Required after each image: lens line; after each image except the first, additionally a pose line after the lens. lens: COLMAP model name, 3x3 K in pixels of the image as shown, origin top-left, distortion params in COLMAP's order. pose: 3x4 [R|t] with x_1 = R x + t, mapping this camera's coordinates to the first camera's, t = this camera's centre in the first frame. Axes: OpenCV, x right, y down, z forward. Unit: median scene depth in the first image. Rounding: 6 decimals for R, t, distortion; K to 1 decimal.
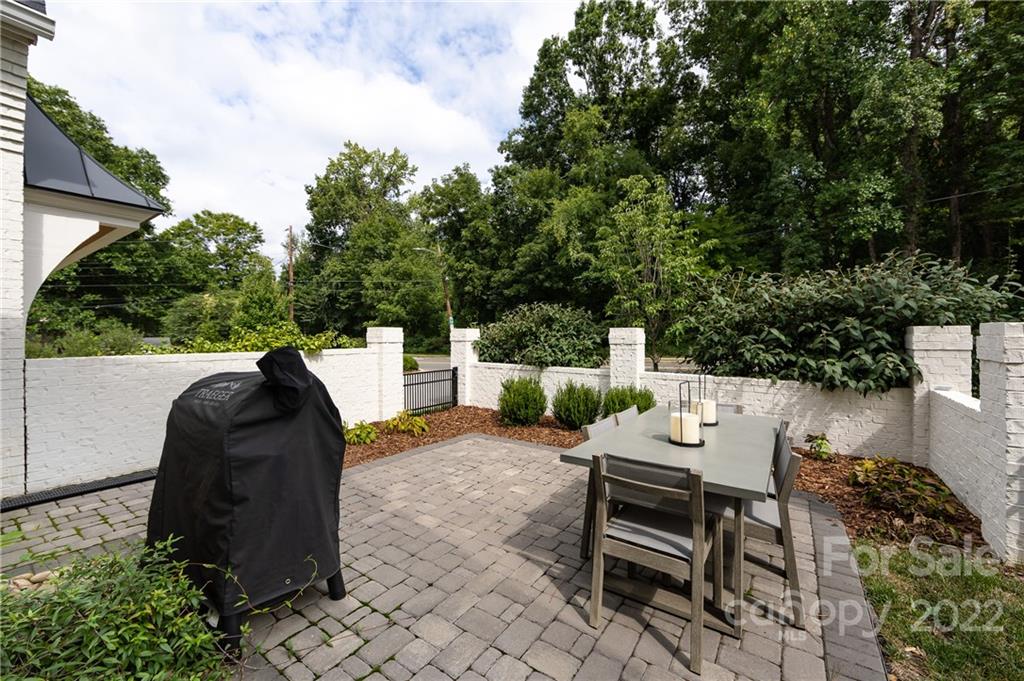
lens RADIAL K [[410.5, 0, 513.7], [0, 410.5, 340.7], [0, 0, 1]] dist [0.000493, 0.000051]
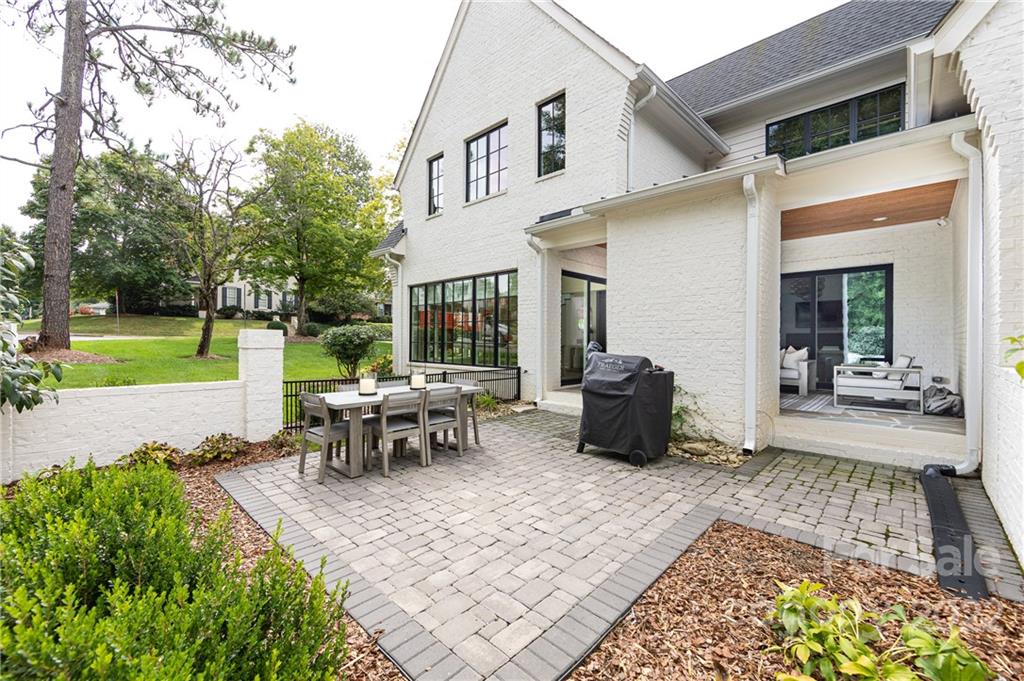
lens RADIAL K [[410.5, 0, 513.7], [0, 410.5, 340.7], [0, 0, 1]] dist [0.000493, 0.000051]
pose [[-0.987936, -0.008124, 0.154648, -0.147950], [-0.006202, 0.999898, 0.012903, -0.010896], [-0.154737, 0.011789, -0.987885, 1.182209]]
